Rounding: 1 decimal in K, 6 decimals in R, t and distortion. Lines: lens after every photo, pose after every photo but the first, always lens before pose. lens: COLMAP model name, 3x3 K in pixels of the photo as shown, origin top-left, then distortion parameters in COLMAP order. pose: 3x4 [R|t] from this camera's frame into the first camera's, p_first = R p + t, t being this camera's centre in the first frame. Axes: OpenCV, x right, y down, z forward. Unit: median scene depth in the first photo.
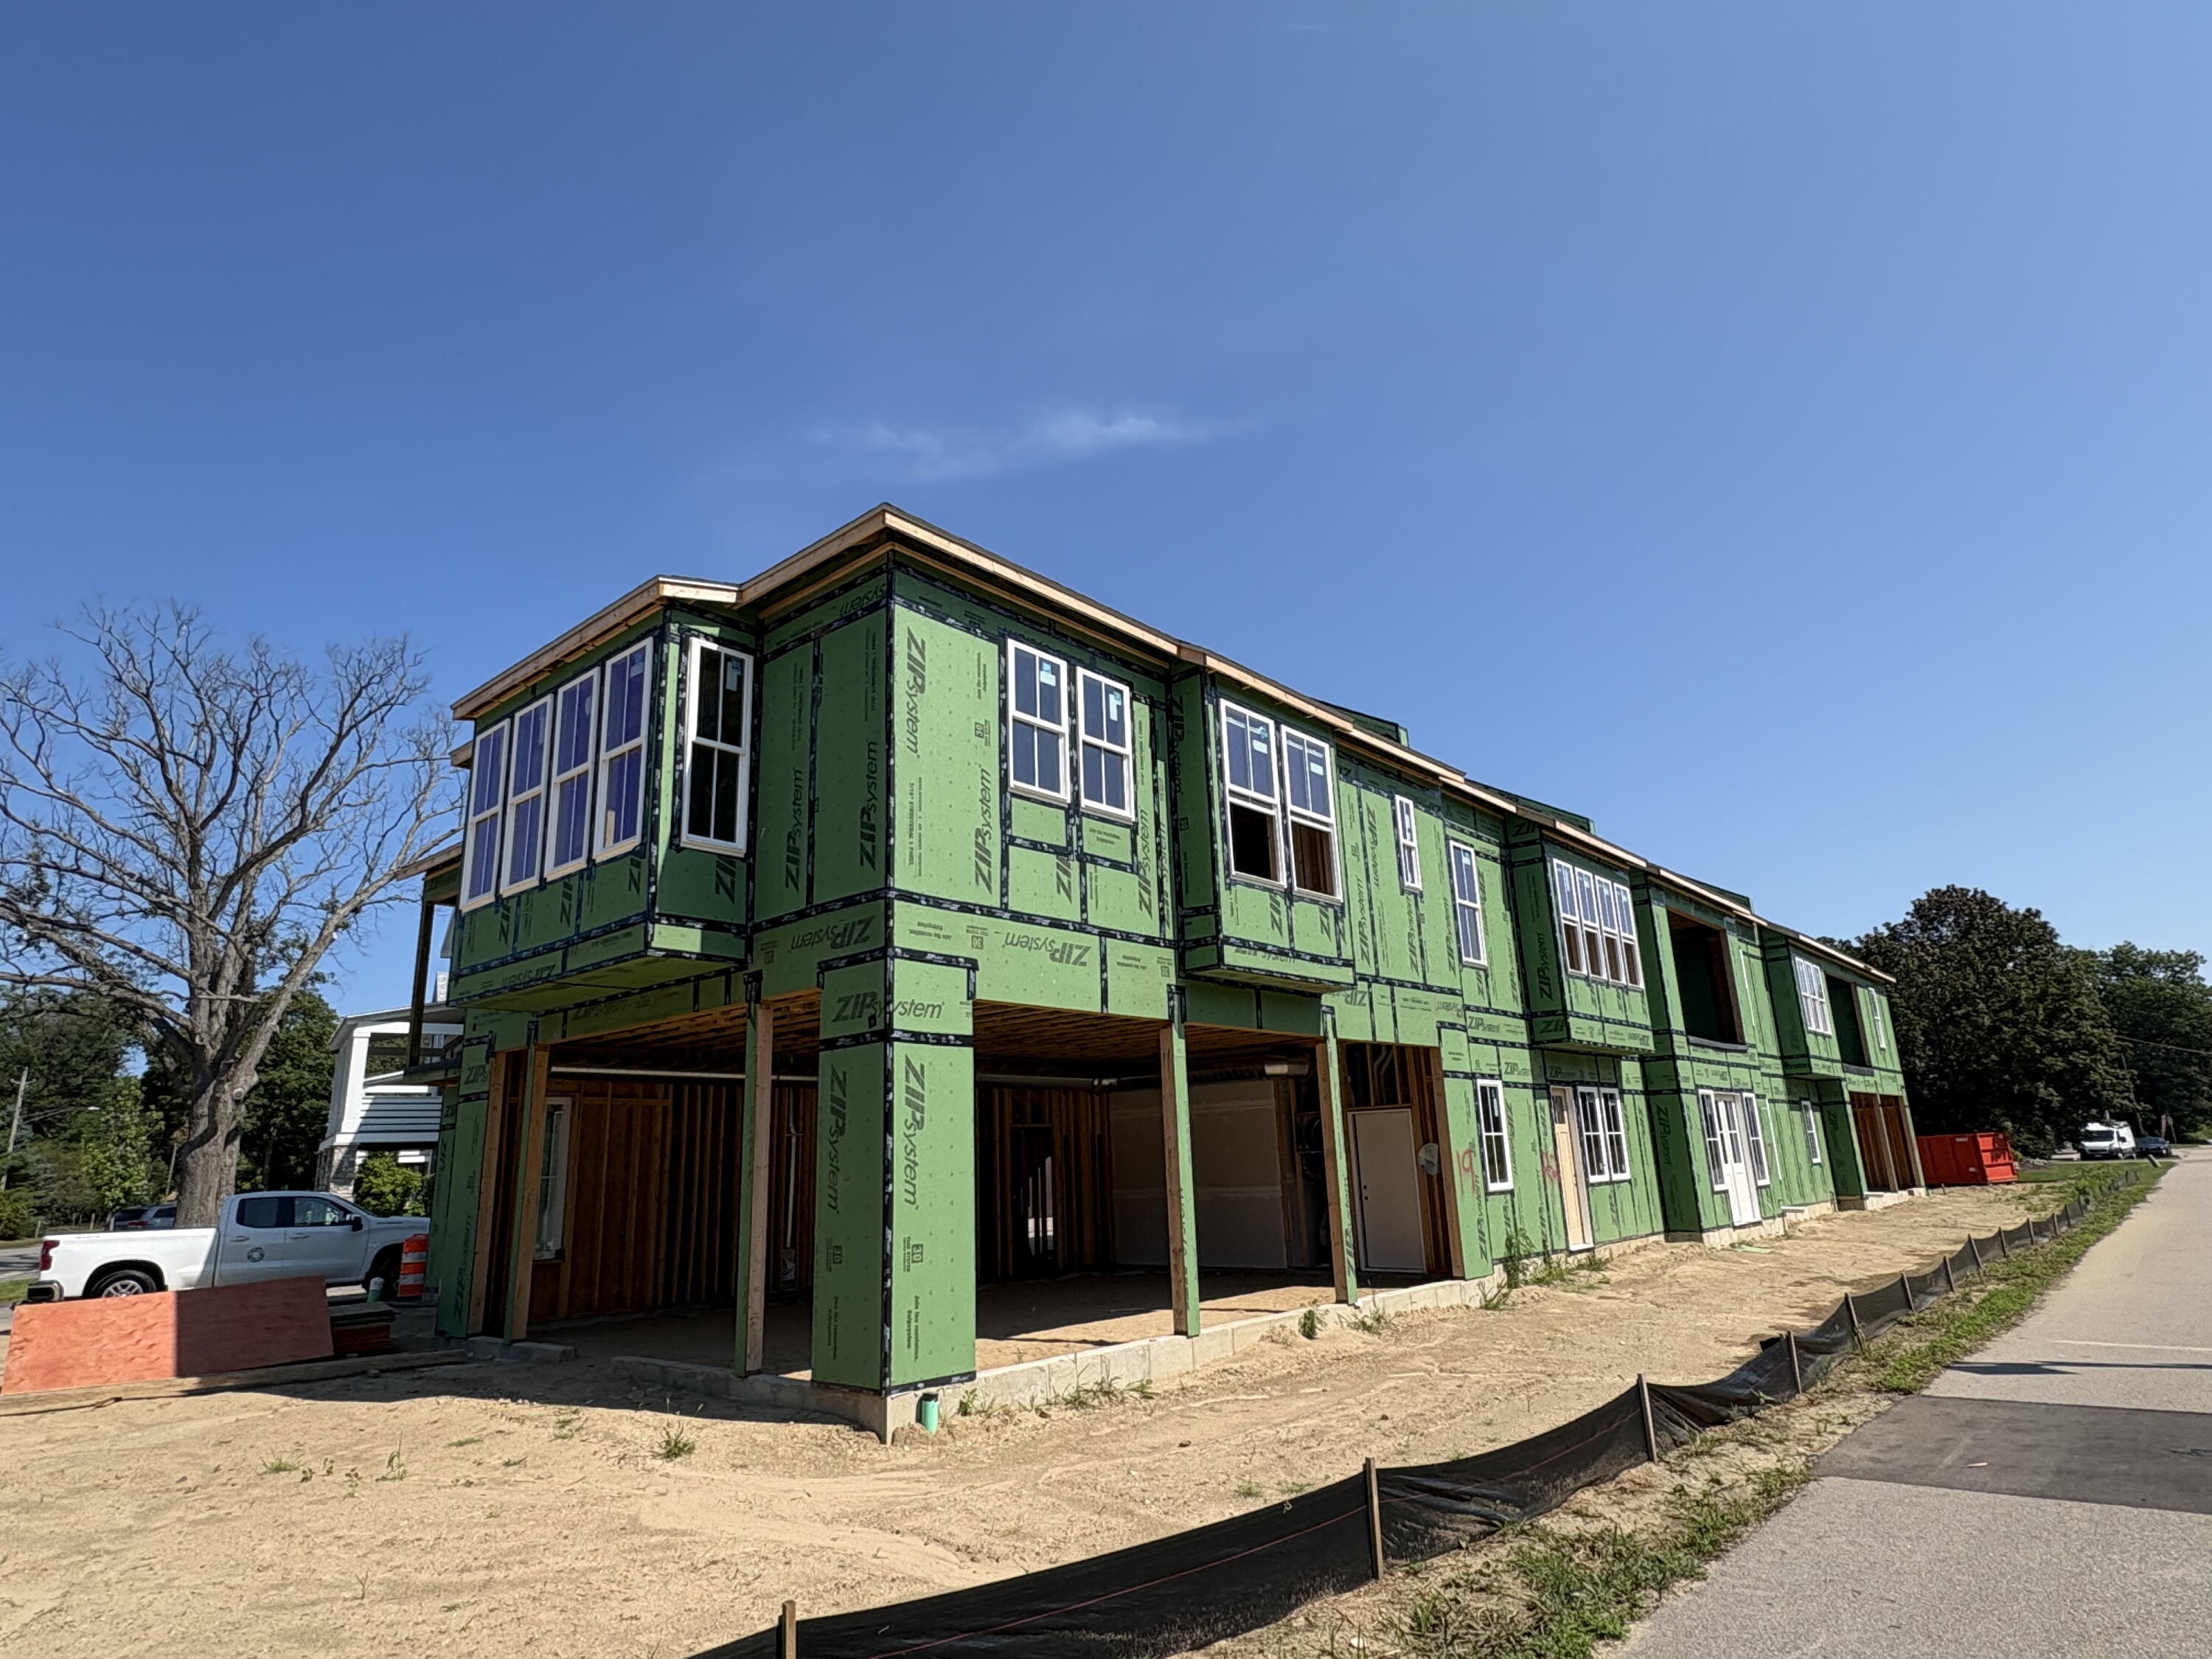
lens RADIAL K [[1238.9, 0, 1104.5], [0, 1238.9, 831.9], [0, 0, 1]] dist [-0.001191, 0.000004]
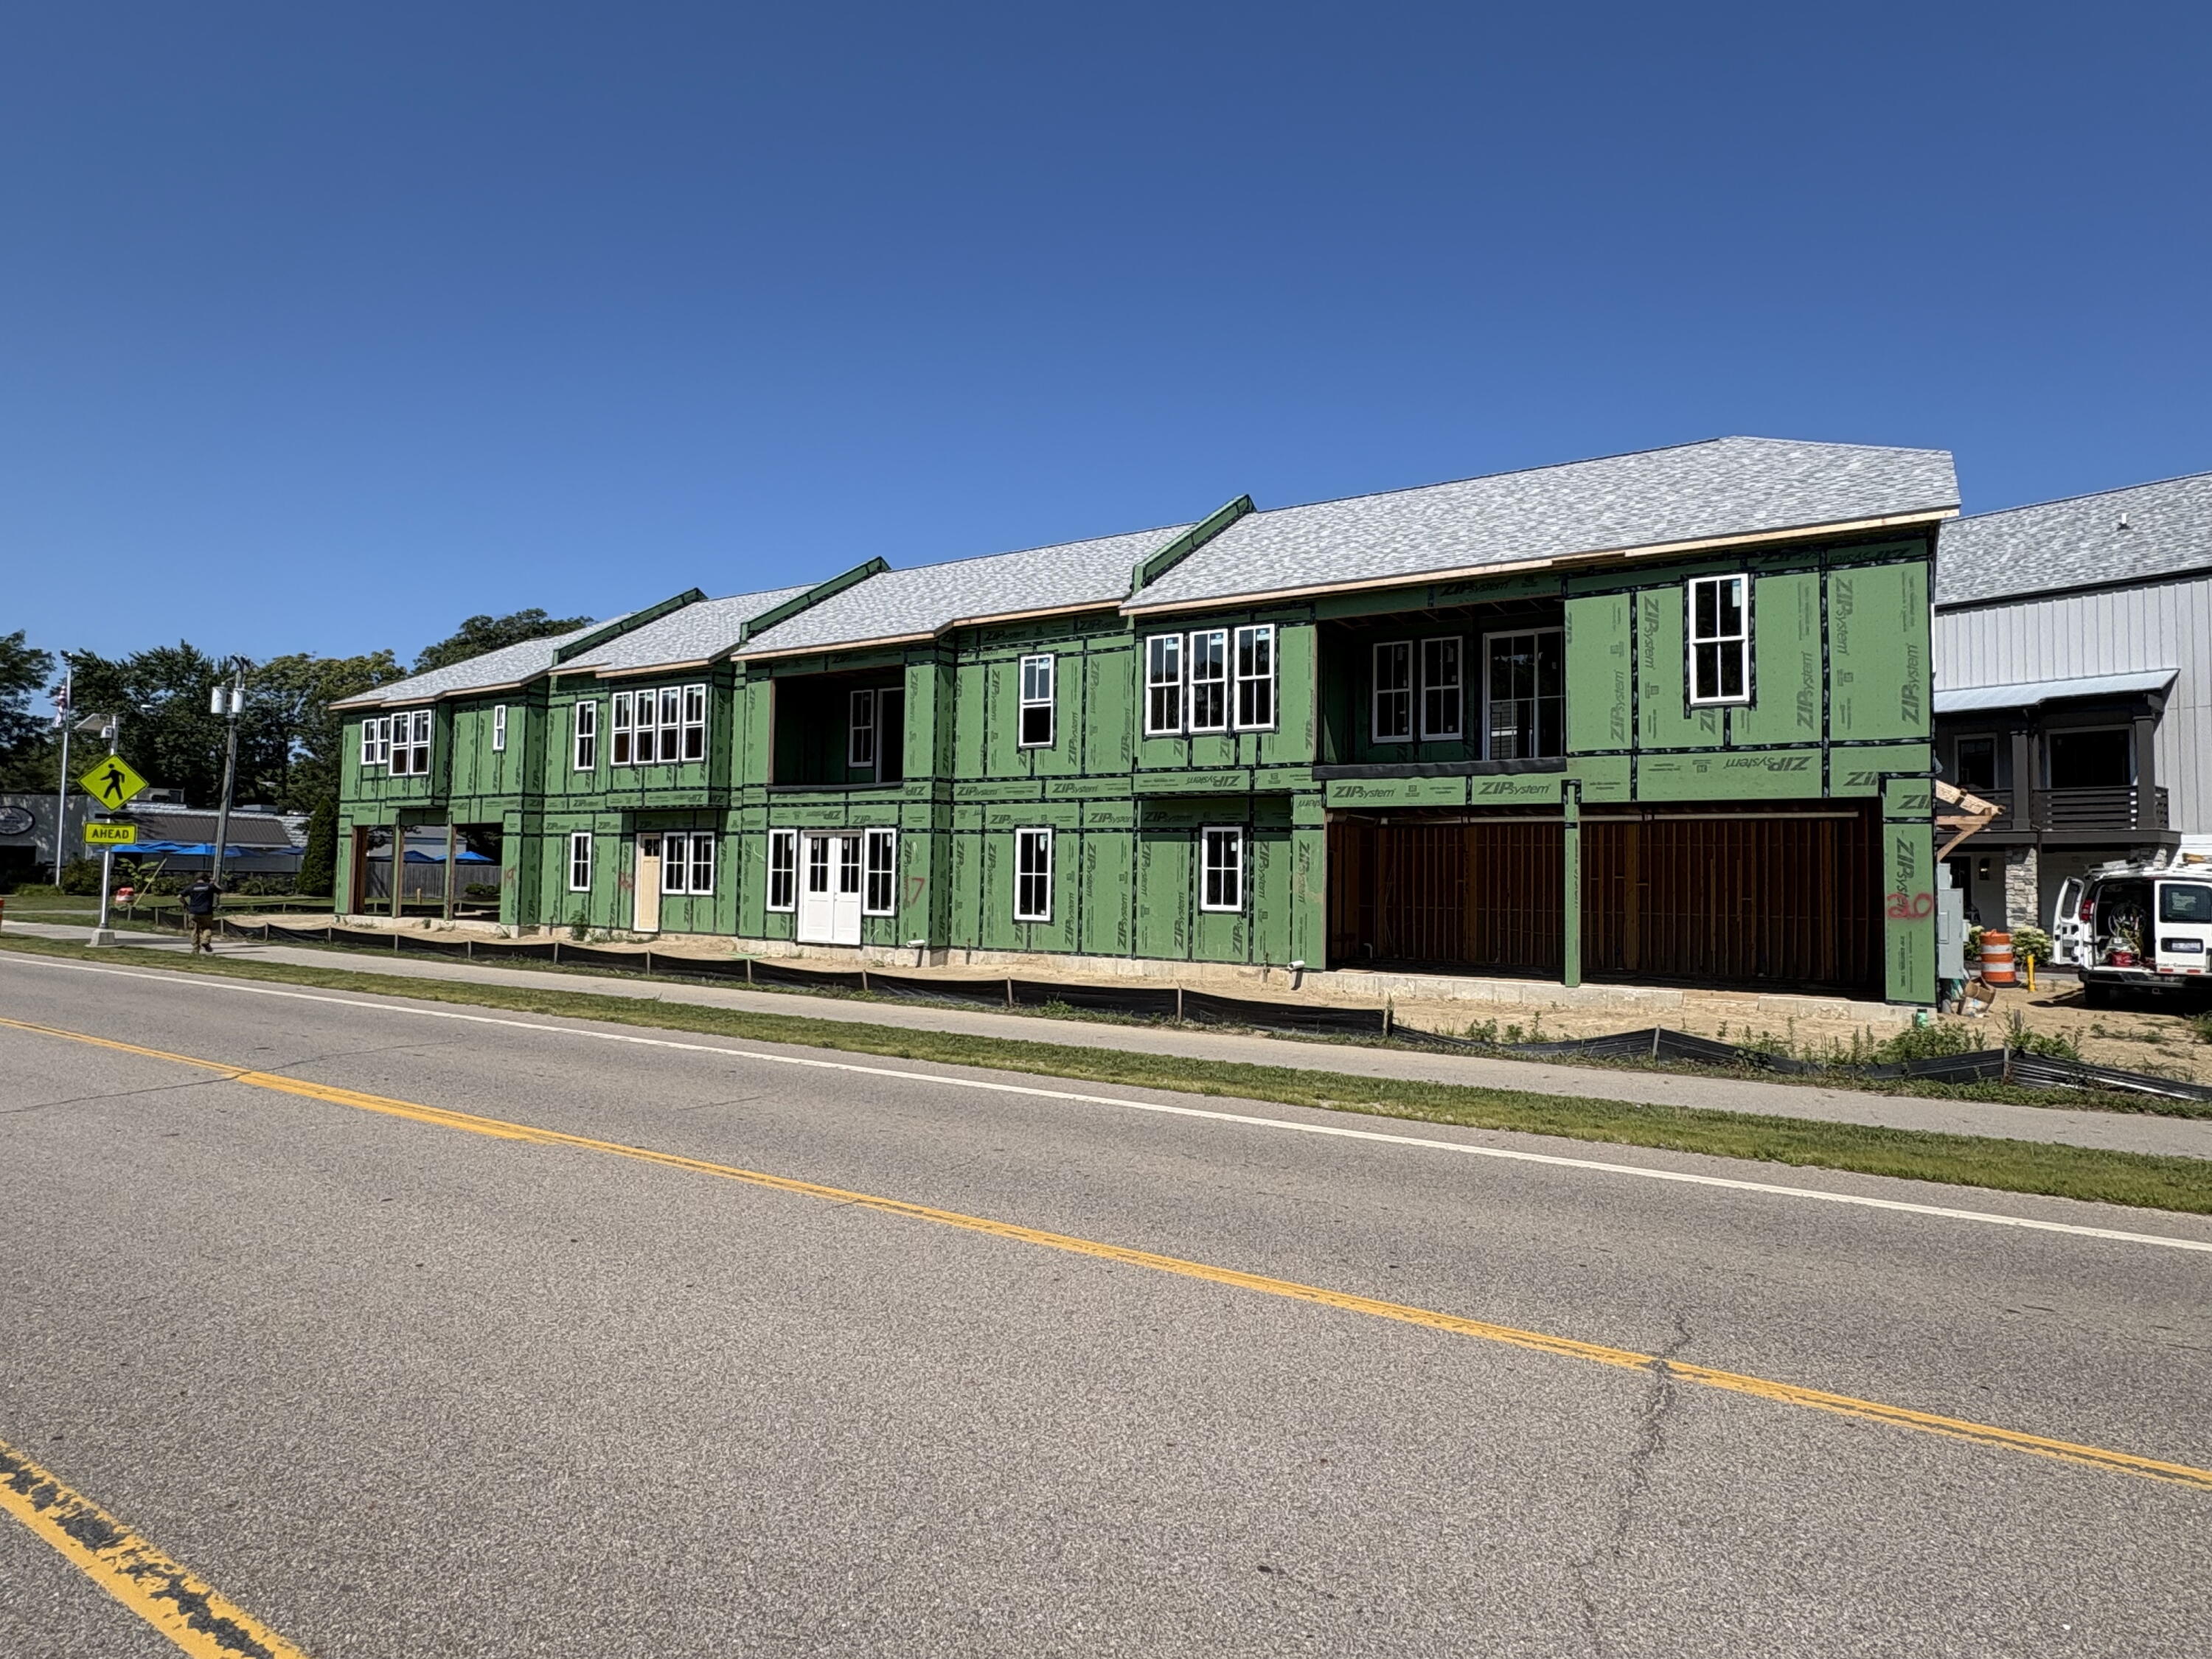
lens RADIAL K [[1238.9, 0, 1105.3], [0, 1238.9, 828.7], [0, 0, 1]] dist [-0.001191, 0.000004]
pose [[0.151522, -0.006838, -0.988430, 2.536993], [0.236113, 0.971278, 0.029476, 0.365304], [0.959839, -0.237848, 0.148785, 1.665670]]
